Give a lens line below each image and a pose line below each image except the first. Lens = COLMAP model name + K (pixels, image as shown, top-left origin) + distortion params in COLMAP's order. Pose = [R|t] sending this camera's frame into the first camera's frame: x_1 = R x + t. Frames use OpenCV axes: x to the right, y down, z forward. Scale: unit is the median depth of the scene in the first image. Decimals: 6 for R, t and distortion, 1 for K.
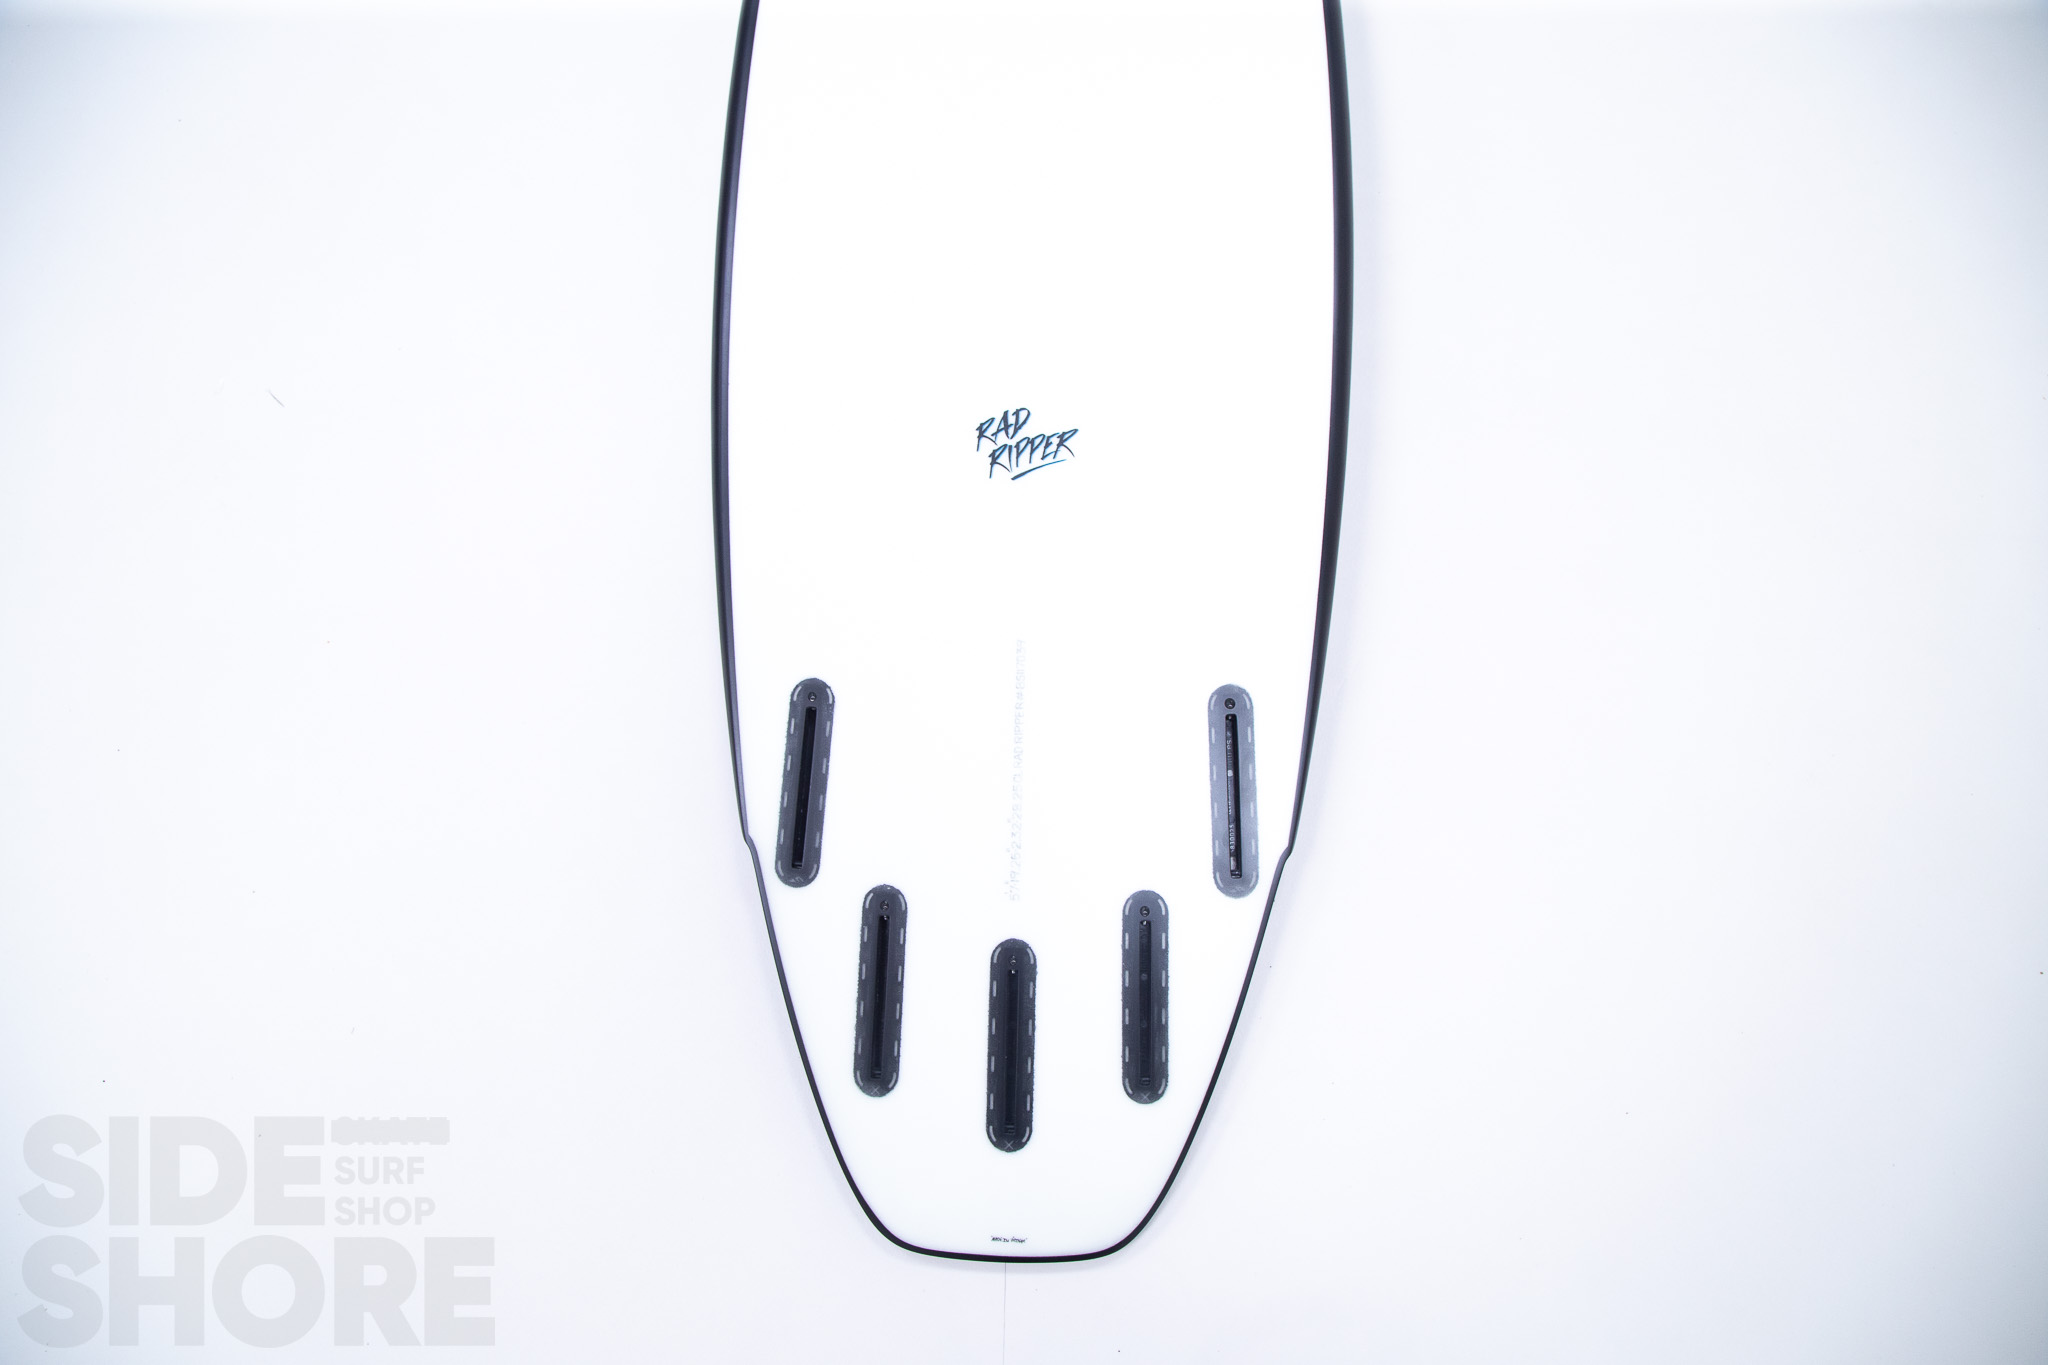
lens RADIAL K [[1428.8, 0, 1020.1], [0, 1428.8, 688.5], [0, 0, 1]] dist [0.012131, 0.001035]
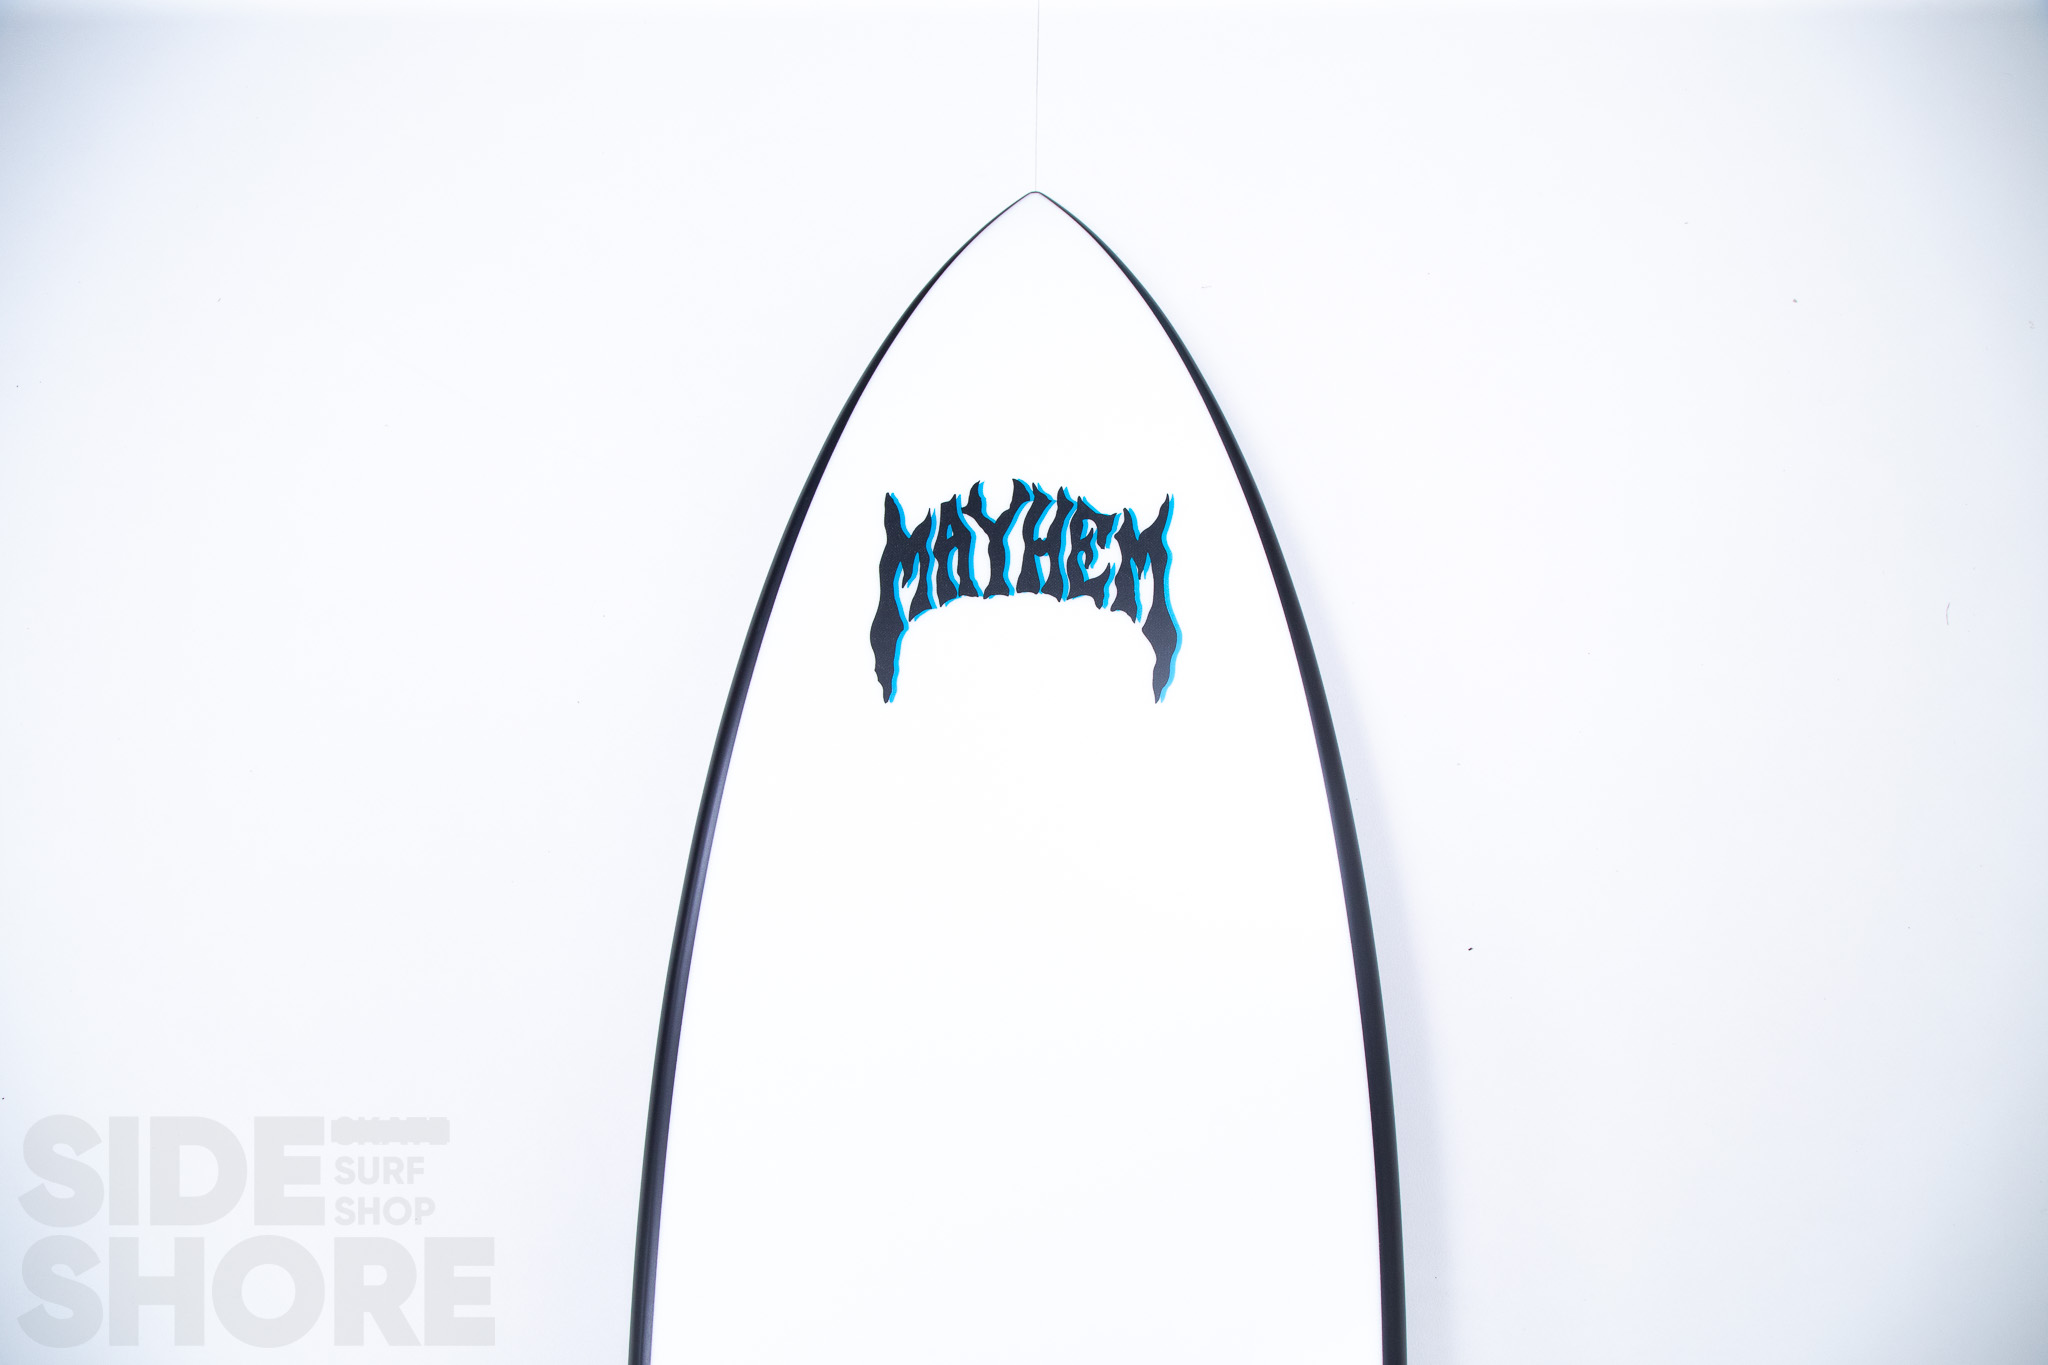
lens RADIAL K [[1428.8, 0, 1026.7], [0, 1428.8, 677.6], [0, 0, 1]] dist [0.012131, 0.001035]
pose [[0.999997, 0.000286, 0.002323, 0.012538], [-0.000282, 0.999998, -0.001841, -0.626823], [-0.002324, 0.001841, 0.999996, 0.162287]]
